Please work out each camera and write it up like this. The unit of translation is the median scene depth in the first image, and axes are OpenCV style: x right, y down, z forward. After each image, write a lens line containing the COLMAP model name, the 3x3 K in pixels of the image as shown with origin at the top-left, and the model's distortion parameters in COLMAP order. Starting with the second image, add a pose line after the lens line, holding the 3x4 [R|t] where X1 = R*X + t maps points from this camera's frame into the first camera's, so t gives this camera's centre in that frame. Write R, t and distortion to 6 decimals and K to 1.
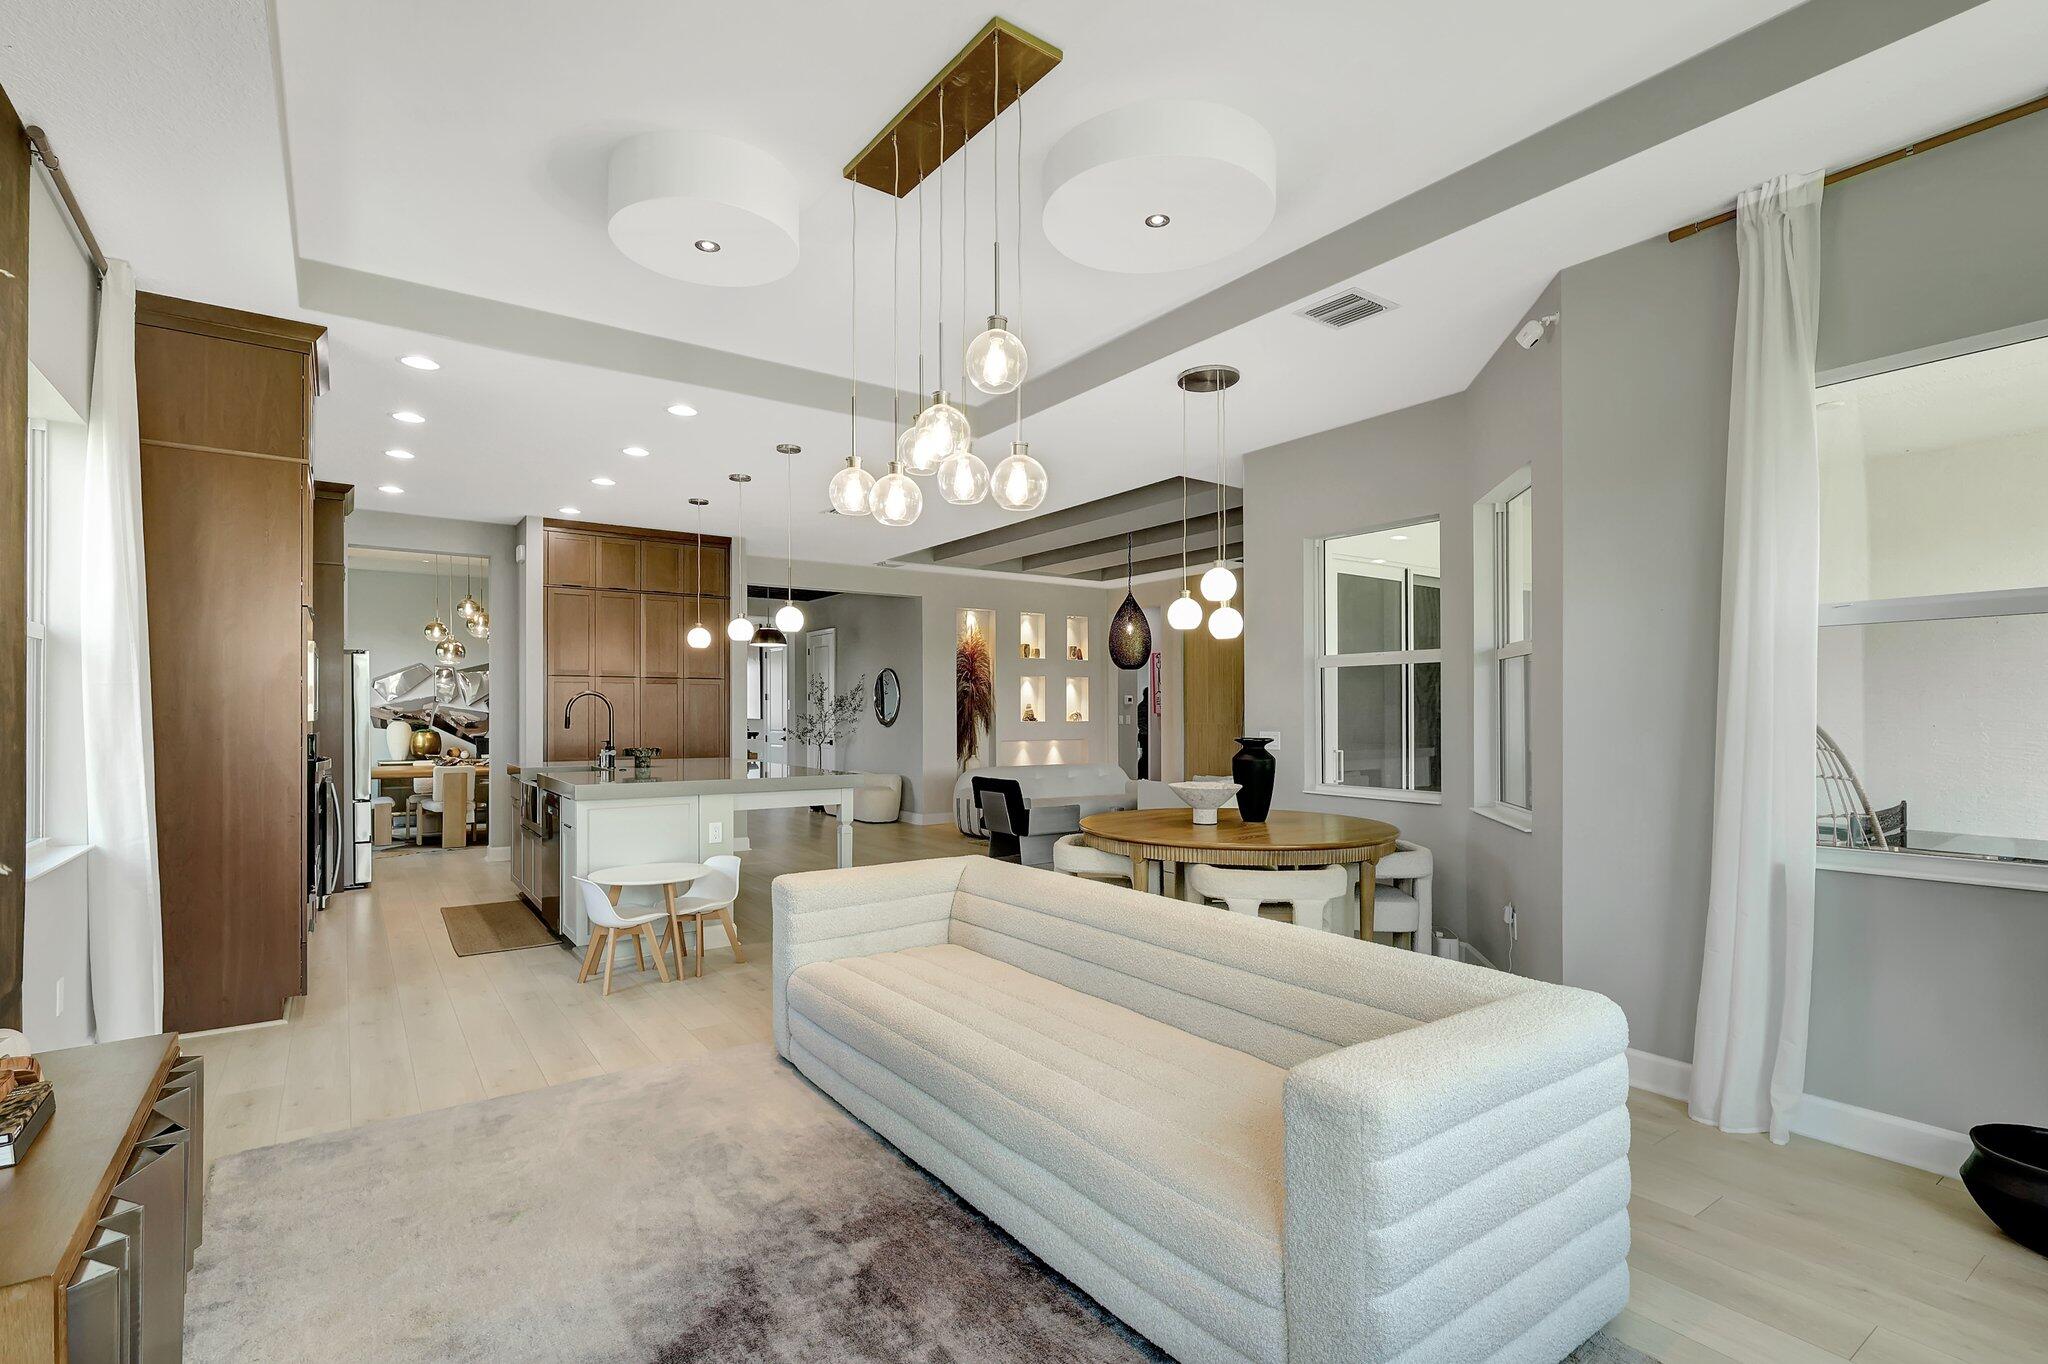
lens RADIAL K [[960.4, 0, 1030.3], [0, 960.4, 699.2], [0, 0, 1]] dist [0.001249, 0.000072]
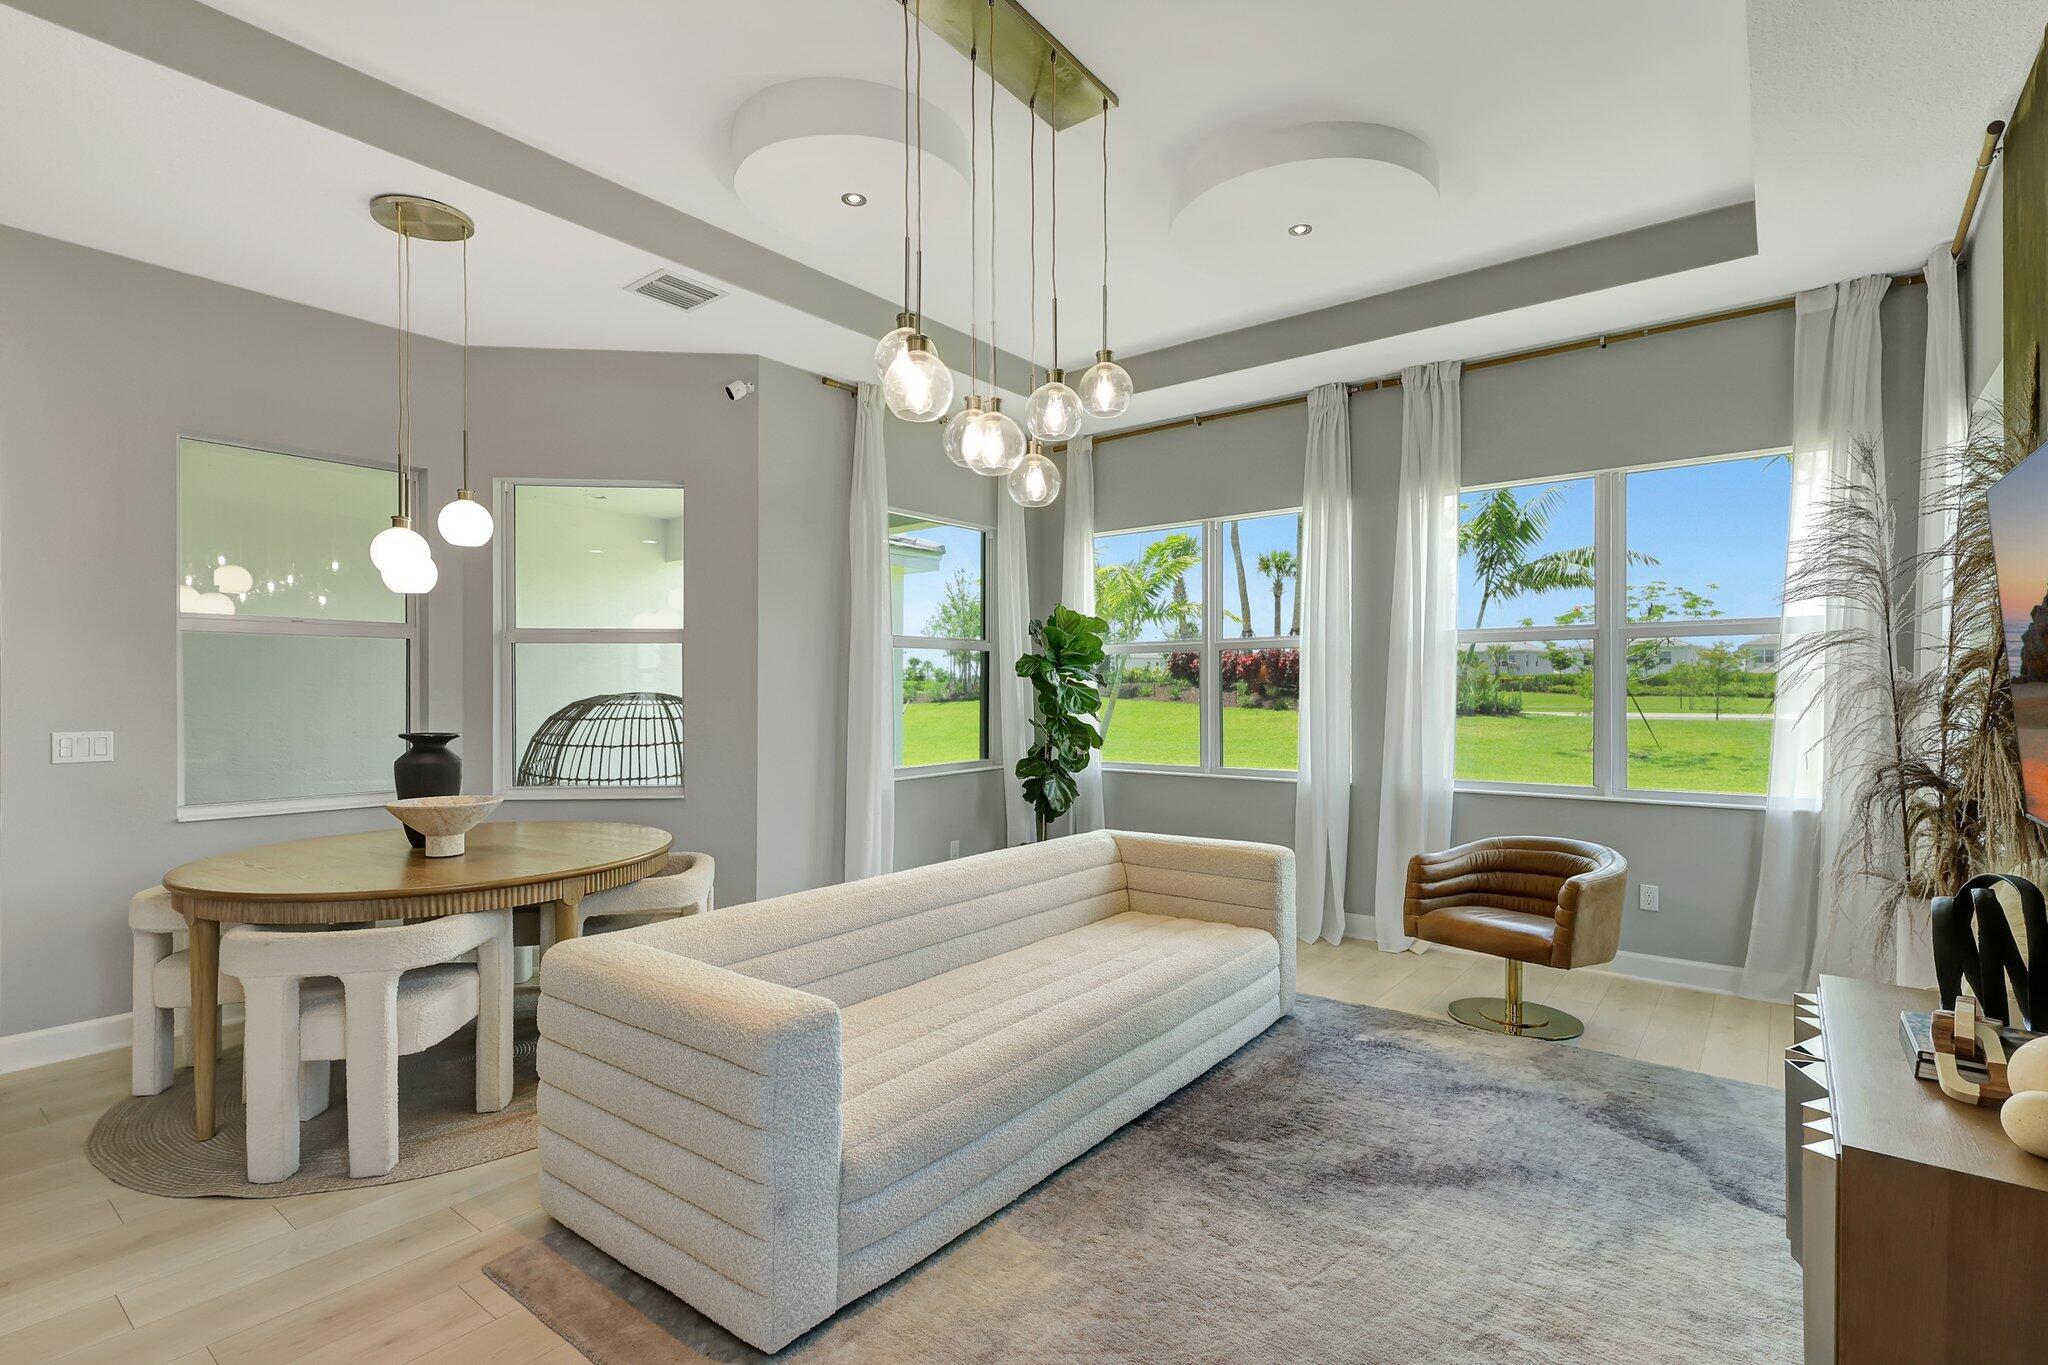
lens RADIAL K [[960.4, 0, 1033.4], [0, 960.4, 692.0], [0, 0, 1]] dist [0.001249, 0.000072]
pose [[-0.283583, 0.002022, 0.958946, -0.713075], [-0.006924, 0.999967, -0.004156, 0.009740], [-0.958923, -0.007818, -0.283560, 0.906683]]
